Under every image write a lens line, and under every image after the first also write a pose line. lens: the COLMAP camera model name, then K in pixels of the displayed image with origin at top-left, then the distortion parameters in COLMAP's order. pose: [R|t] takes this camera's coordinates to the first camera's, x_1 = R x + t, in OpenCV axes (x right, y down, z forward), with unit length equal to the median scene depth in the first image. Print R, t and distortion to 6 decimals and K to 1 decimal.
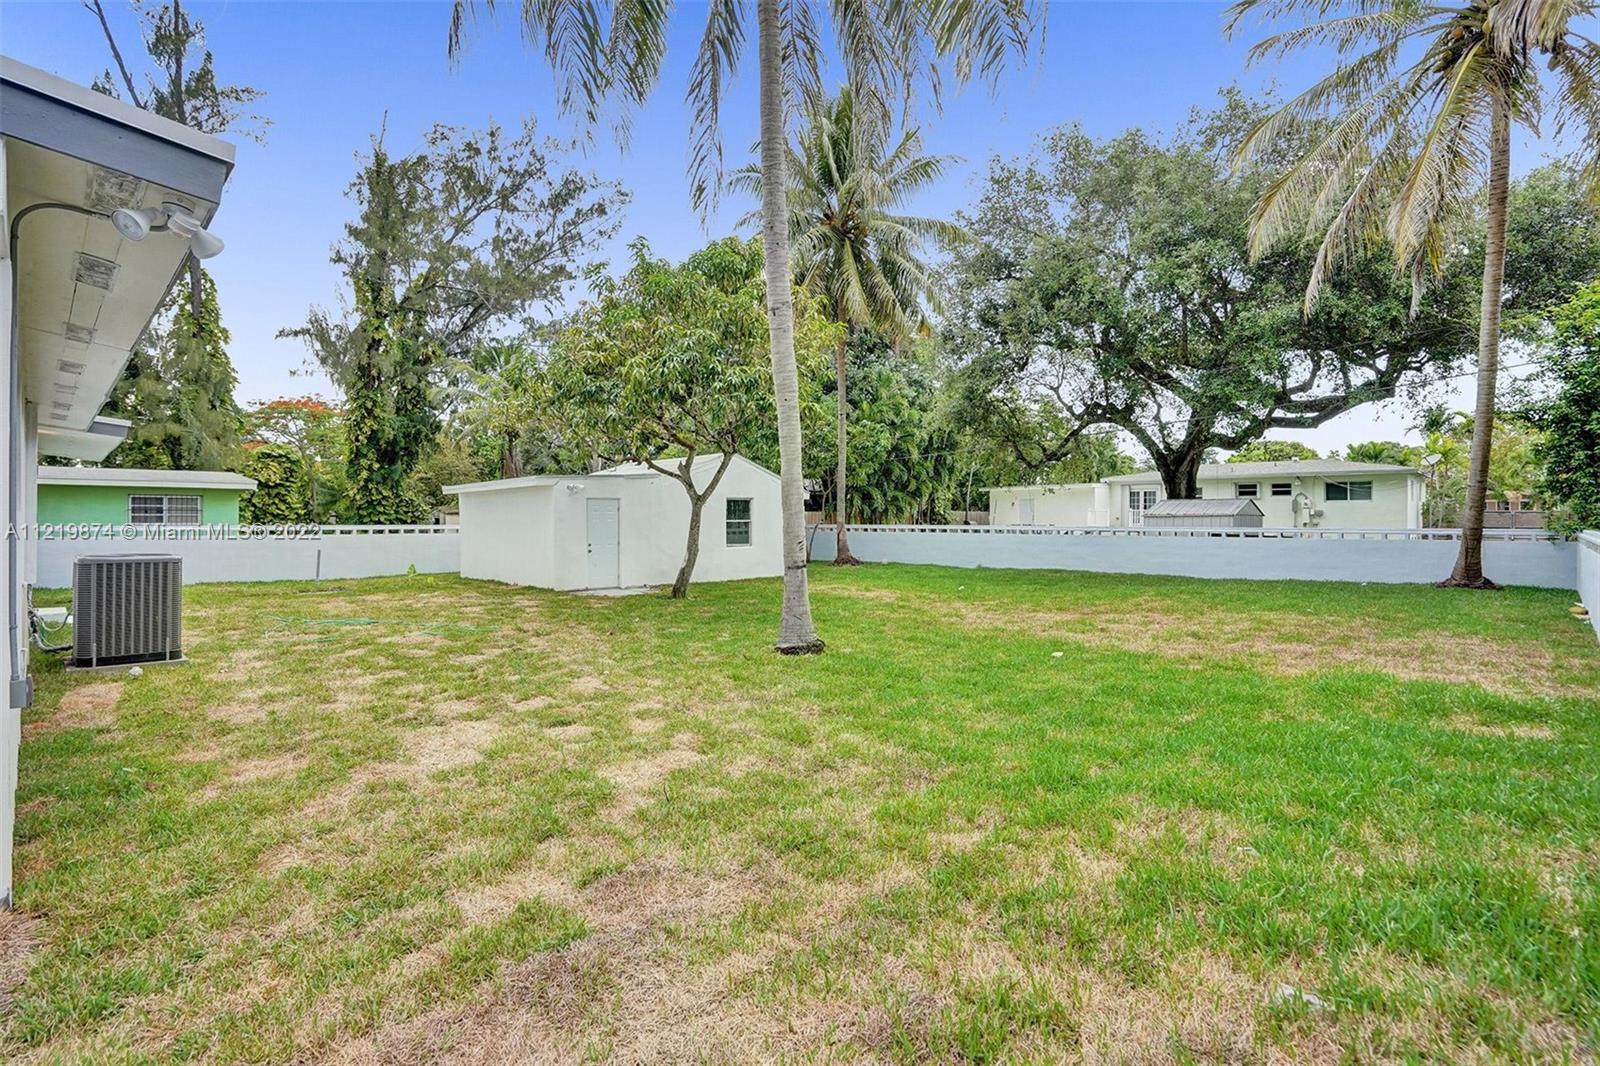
lens RADIAL K [[759.9, 0, 801.8], [0, 759.9, 512.2], [0, 0, 1]] dist [-0.052513, 0.024299]
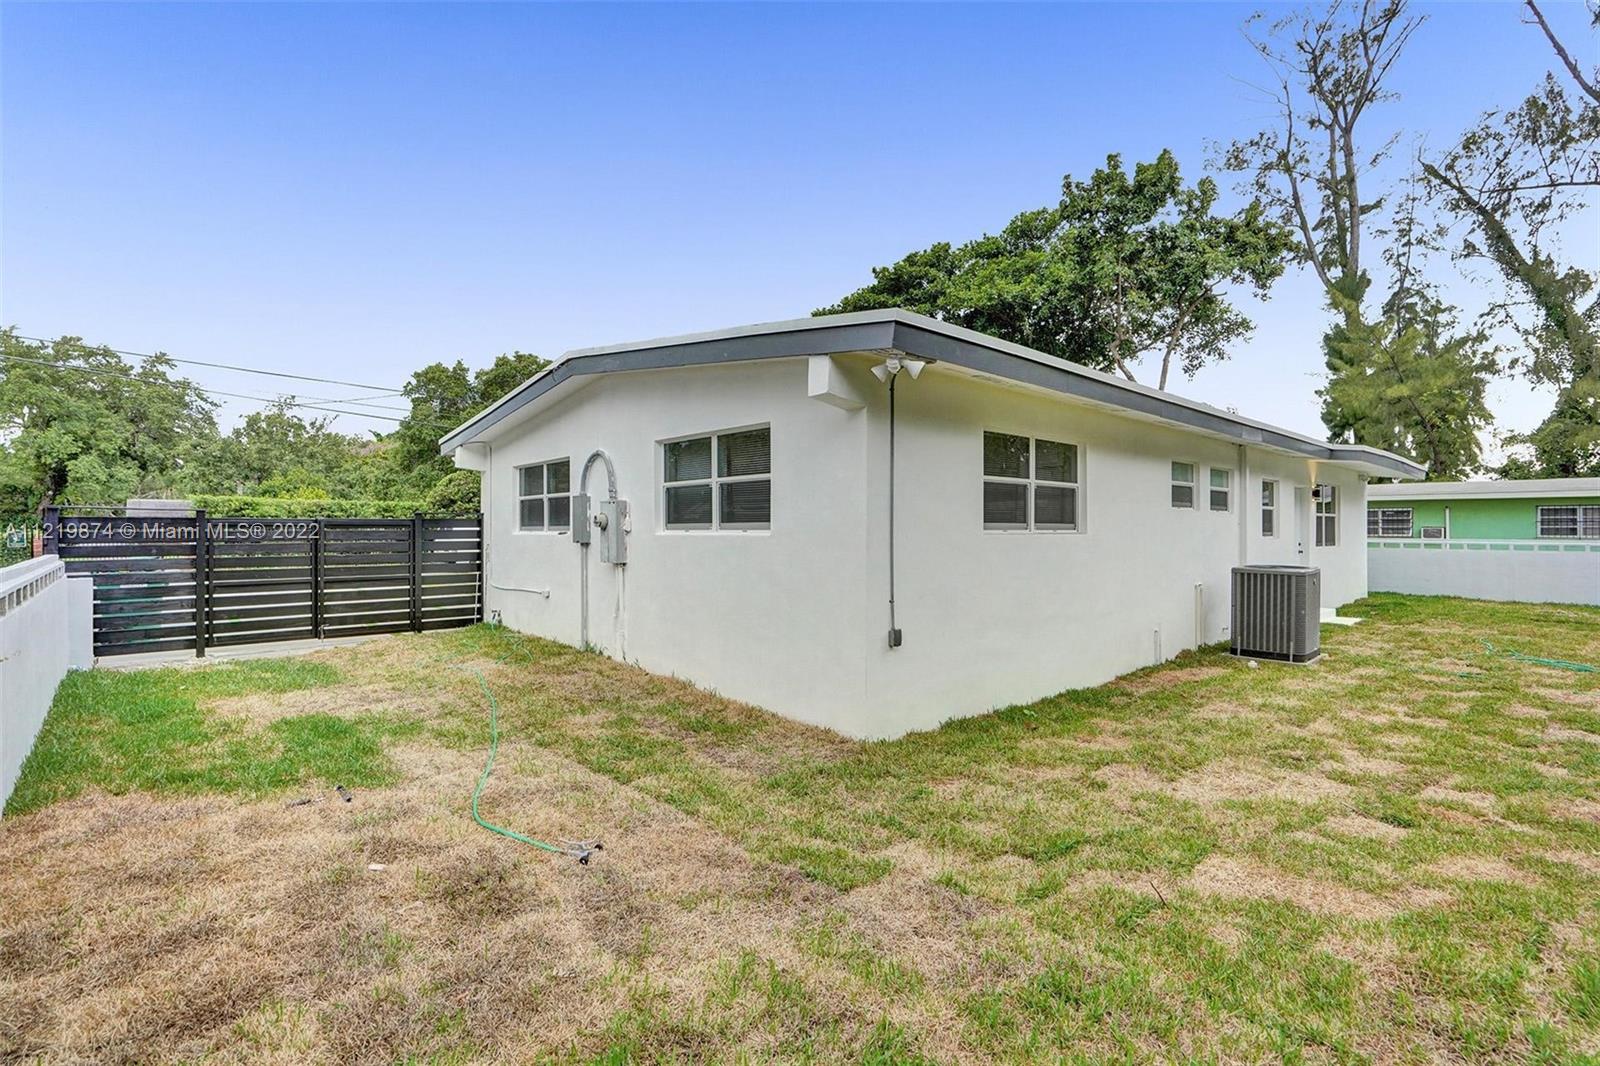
lens RADIAL K [[751.9, 0, 808.1], [0, 751.9, 536.2], [0, 0, 1]] dist [-0.055620, 0.024005]
pose [[-0.053227, -0.000217, -0.998582, 0.122398], [0.018305, 0.999832, -0.001193, -0.001109], [0.998415, -0.018343, -0.053214, 0.136181]]
